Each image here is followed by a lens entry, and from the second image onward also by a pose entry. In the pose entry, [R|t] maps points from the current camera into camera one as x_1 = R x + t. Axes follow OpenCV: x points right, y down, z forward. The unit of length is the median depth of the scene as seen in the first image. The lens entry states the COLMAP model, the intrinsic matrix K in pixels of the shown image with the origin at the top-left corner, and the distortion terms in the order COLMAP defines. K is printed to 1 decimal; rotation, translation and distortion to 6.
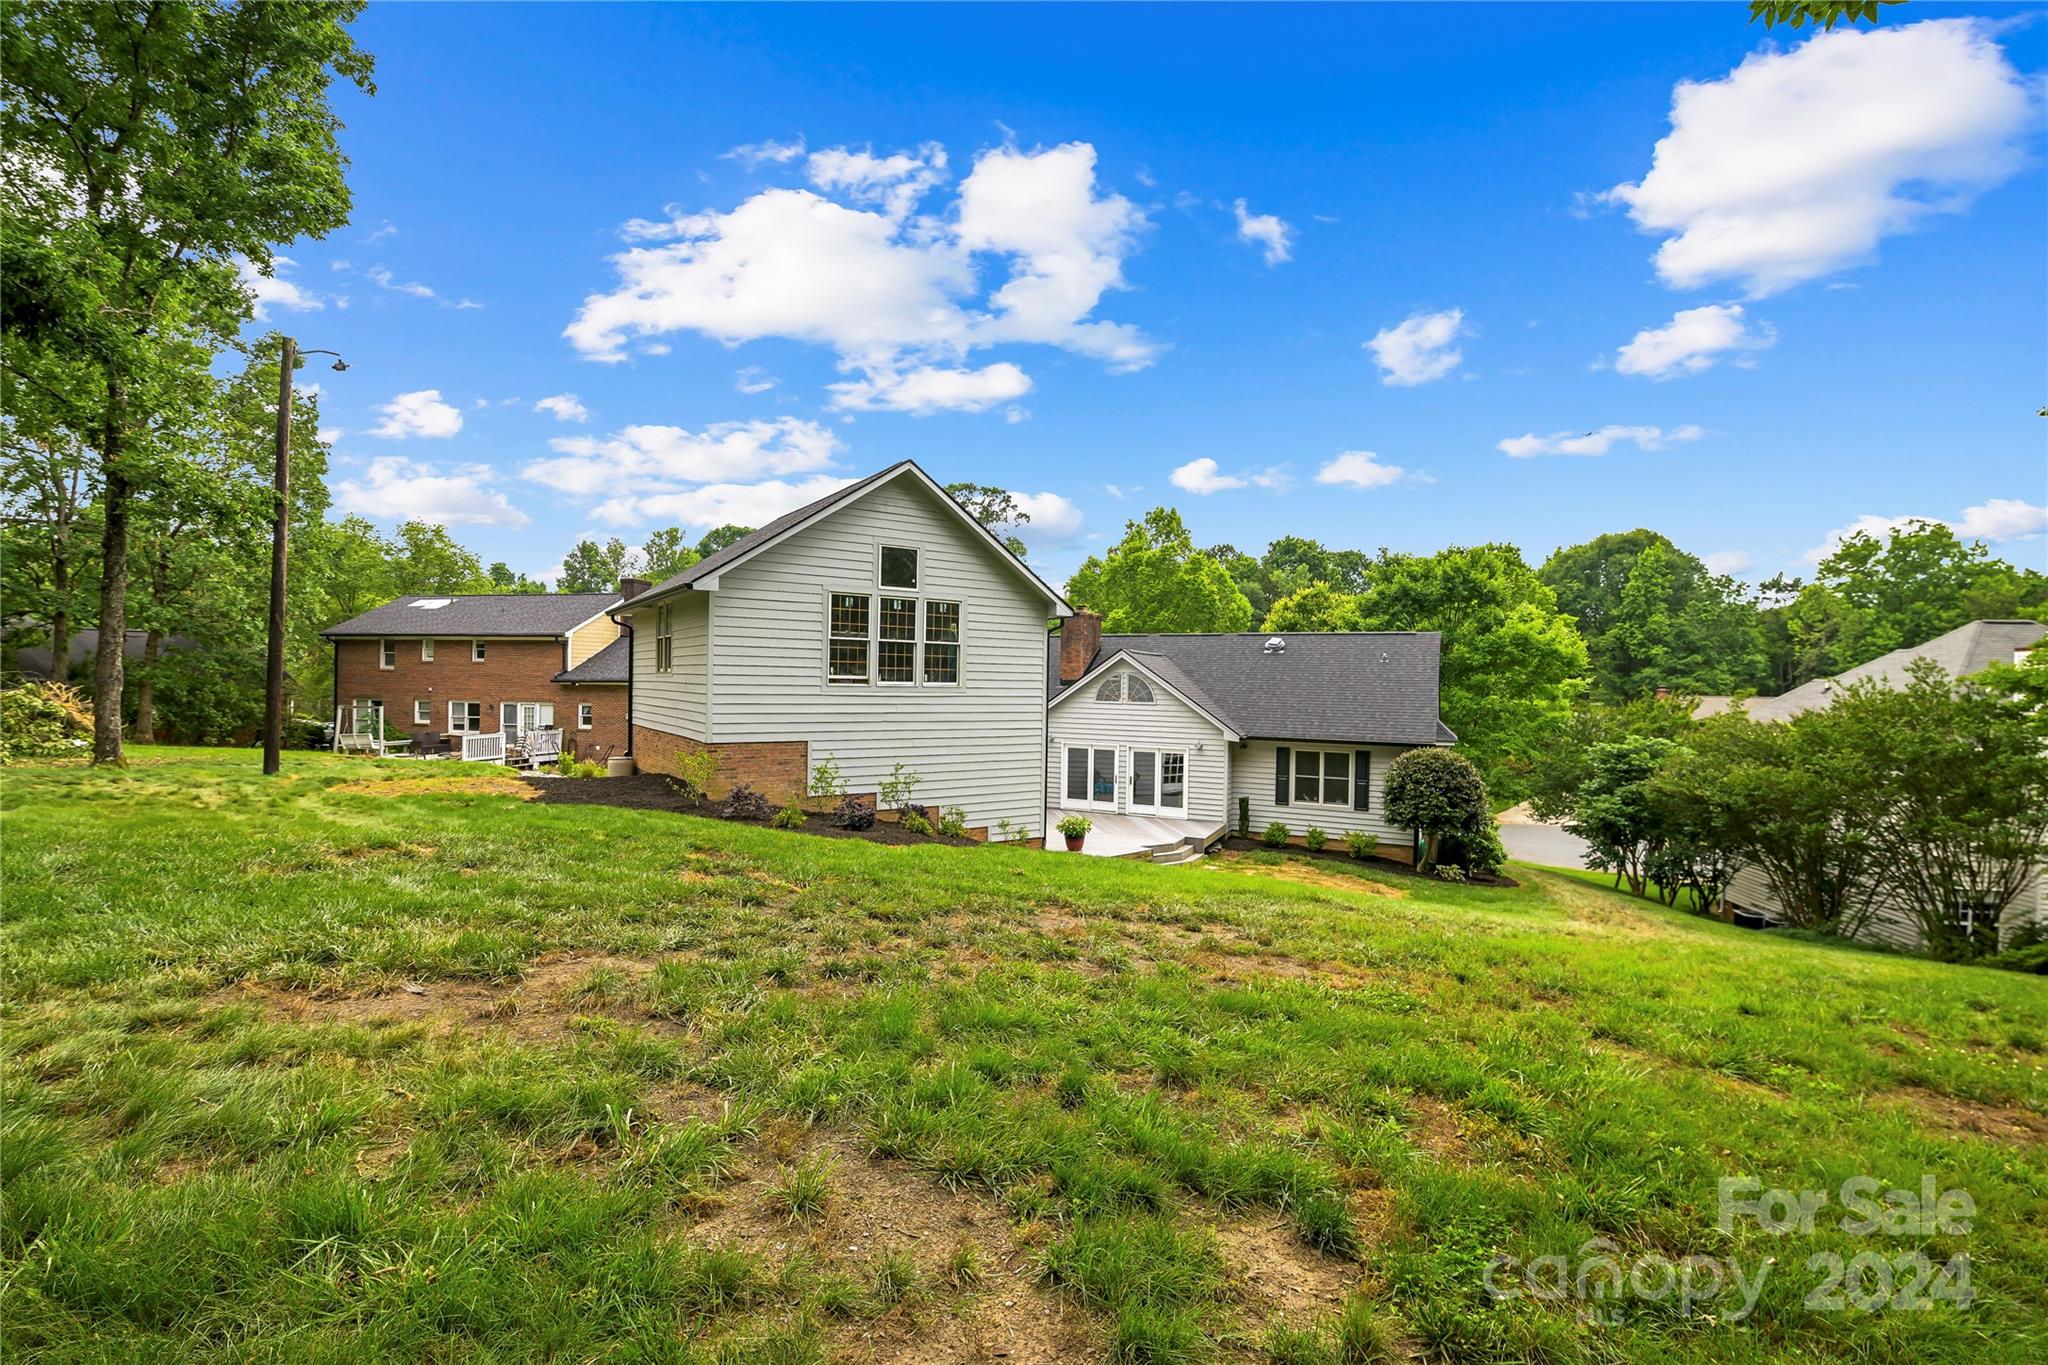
lens RADIAL K [[886.4, 0, 1028.8], [0, 886.4, 688.2], [0, 0, 1]] dist [-0.017104, -0.000364]
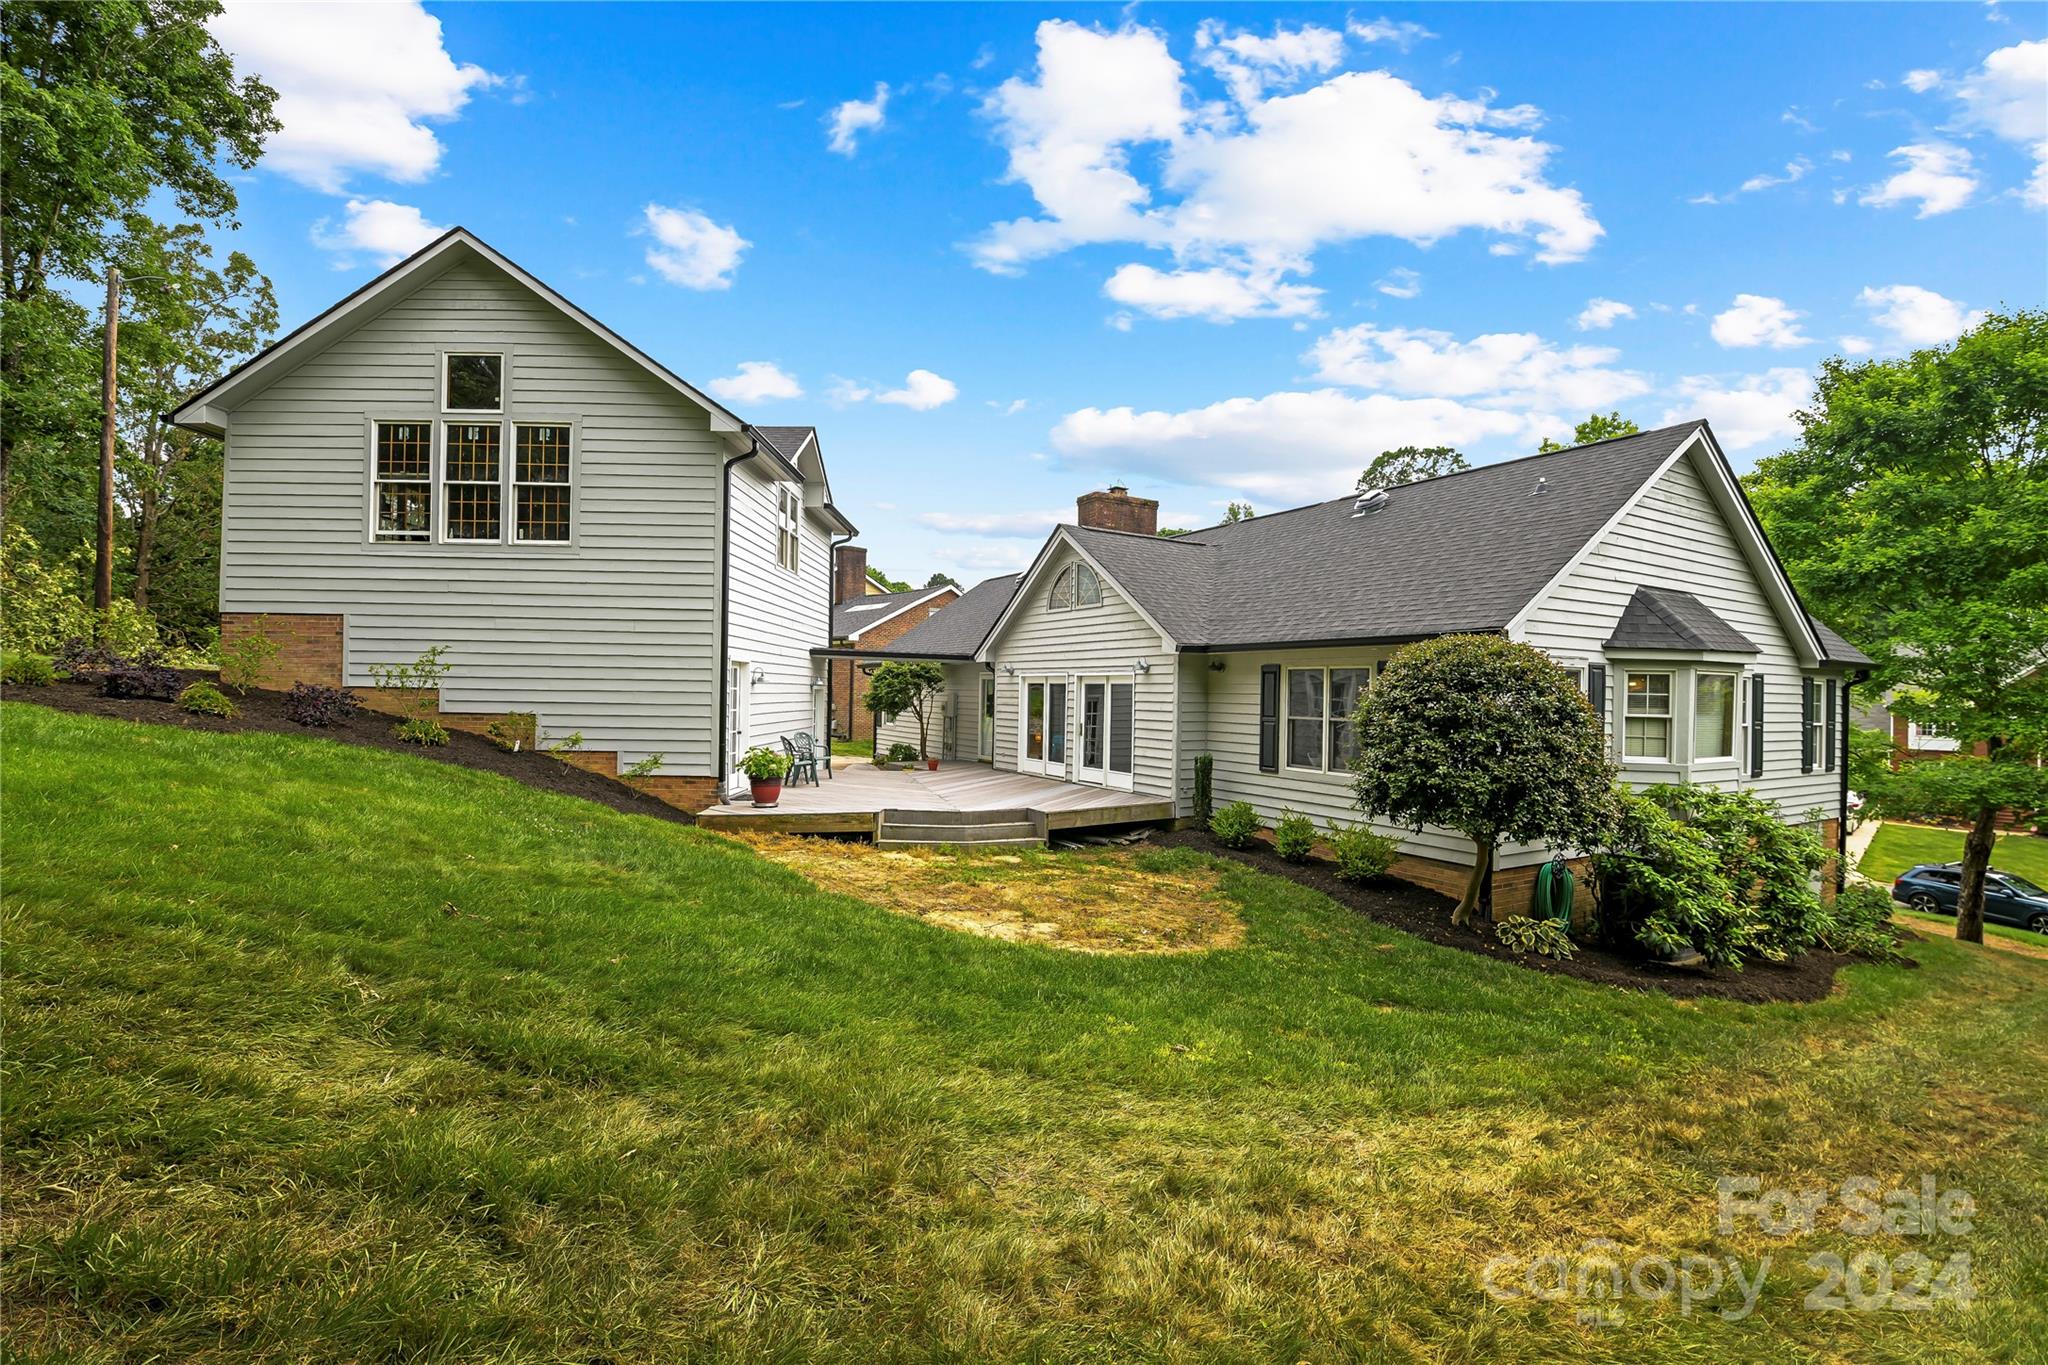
lens RADIAL K [[886.4, 0, 1028.8], [0, 886.4, 688.2], [0, 0, 1]] dist [-0.017104, -0.000364]
pose [[0.836478, -0.002809, -0.547993, 0.610684], [-0.007887, 0.999822, -0.017164, 0.120627], [0.547944, 0.018680, 0.836307, 0.627664]]
